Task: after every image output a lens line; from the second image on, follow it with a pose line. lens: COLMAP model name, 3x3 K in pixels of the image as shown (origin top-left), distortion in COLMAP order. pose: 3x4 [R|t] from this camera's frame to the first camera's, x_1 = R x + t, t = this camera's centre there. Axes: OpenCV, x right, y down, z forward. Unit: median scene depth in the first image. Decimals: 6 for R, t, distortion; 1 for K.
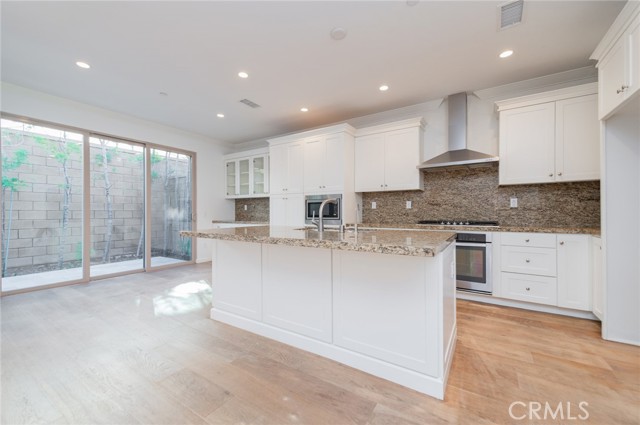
lens RADIAL K [[253.8, 0, 319.3], [0, 253.8, 212.9], [0, 0, 1]] dist [0.007303, -0.000927]
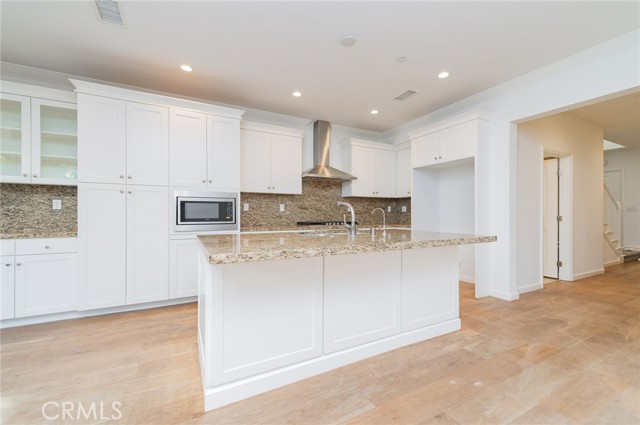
lens RADIAL K [[253.8, 0, 330.4], [0, 253.8, 213.2], [0, 0, 1]] dist [0.007303, -0.000927]
pose [[0.501479, 0.008408, 0.865129, -0.491548], [-0.004898, 0.999964, -0.006880, -0.002847], [-0.865156, -0.000787, 0.501502, 0.320367]]
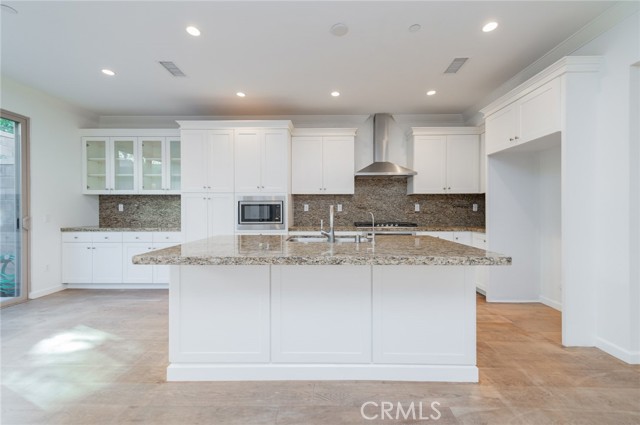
lens RADIAL K [[253.8, 0, 326.9], [0, 253.8, 211.1], [0, 0, 1]] dist [0.007303, -0.000927]
pose [[0.850652, 0.000925, 0.525728, -0.266348], [-0.002599, 0.999994, 0.002445, -0.022404], [-0.525722, -0.003446, 0.850649, 0.131668]]
